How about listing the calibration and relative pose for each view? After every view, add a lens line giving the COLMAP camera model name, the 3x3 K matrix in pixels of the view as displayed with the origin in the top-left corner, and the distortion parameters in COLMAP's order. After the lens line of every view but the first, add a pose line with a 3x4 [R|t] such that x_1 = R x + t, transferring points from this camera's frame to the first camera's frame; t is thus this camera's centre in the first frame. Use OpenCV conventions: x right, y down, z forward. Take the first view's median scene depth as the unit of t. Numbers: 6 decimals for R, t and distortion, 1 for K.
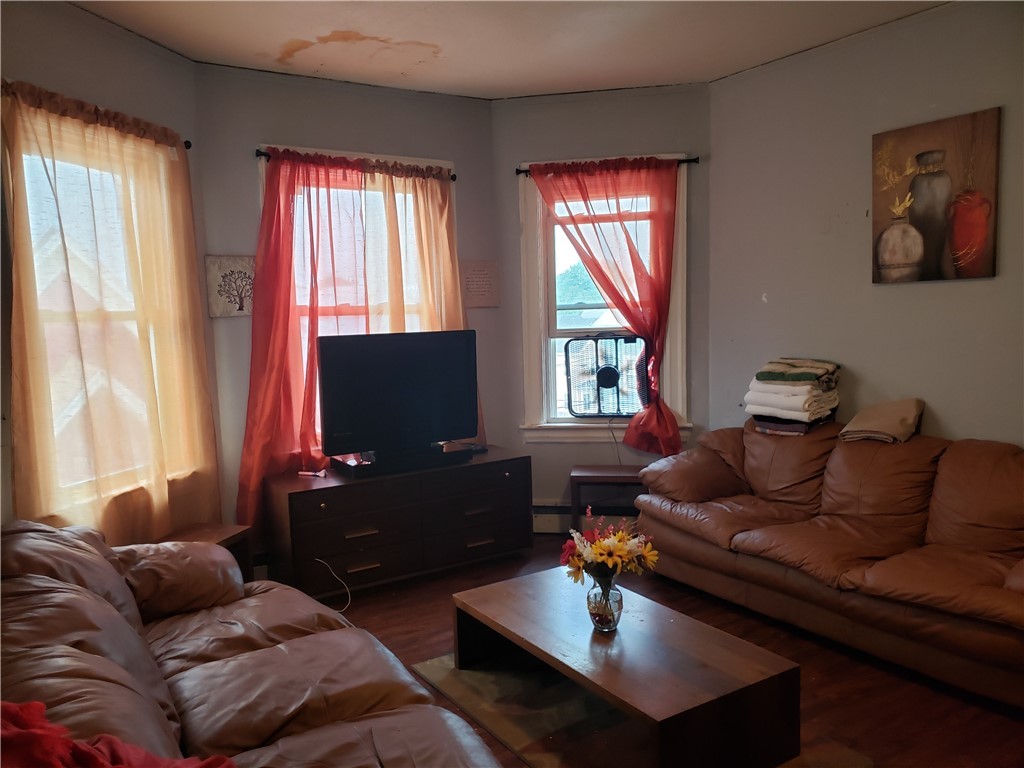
lens RADIAL K [[775.5, 0, 513.1], [0, 775.5, 388.1], [0, 0, 1]] dist [-0.030833, -0.000744]
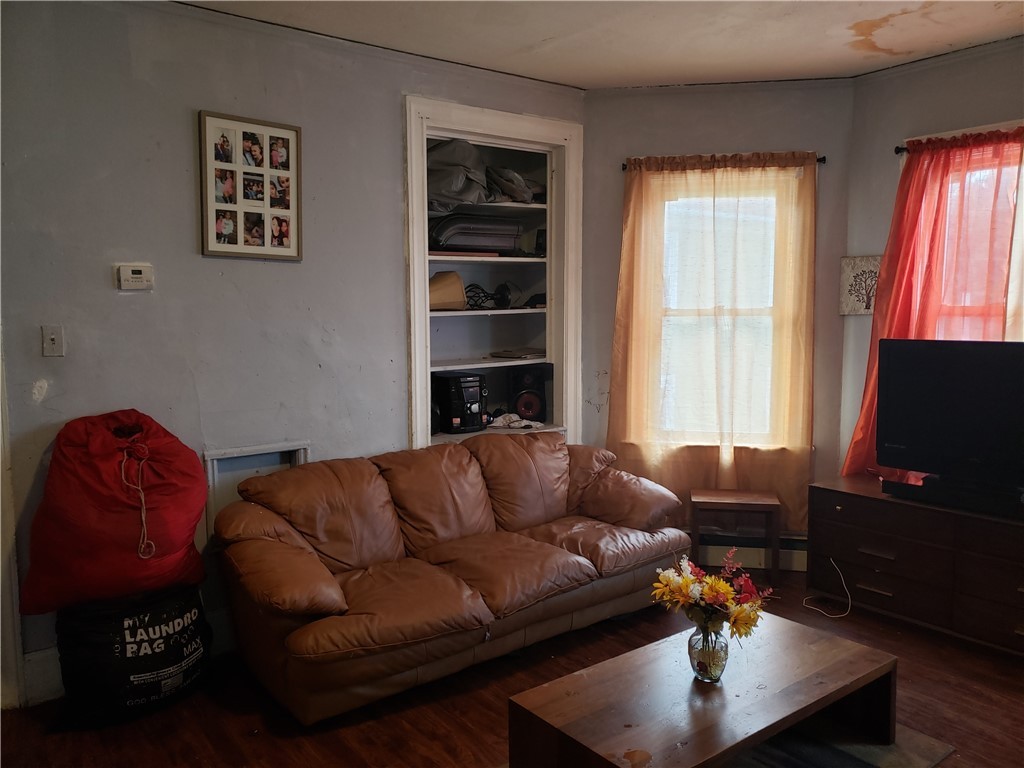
lens RADIAL K [[775.5, 0, 512.1], [0, 775.5, 384.2], [0, 0, 1]] dist [-0.030833, -0.000744]
pose [[0.078542, 0.120326, -0.989623, 0.641391], [-0.094130, 0.989149, 0.112797, -0.073530], [0.992457, 0.084294, 0.089016, 0.452370]]
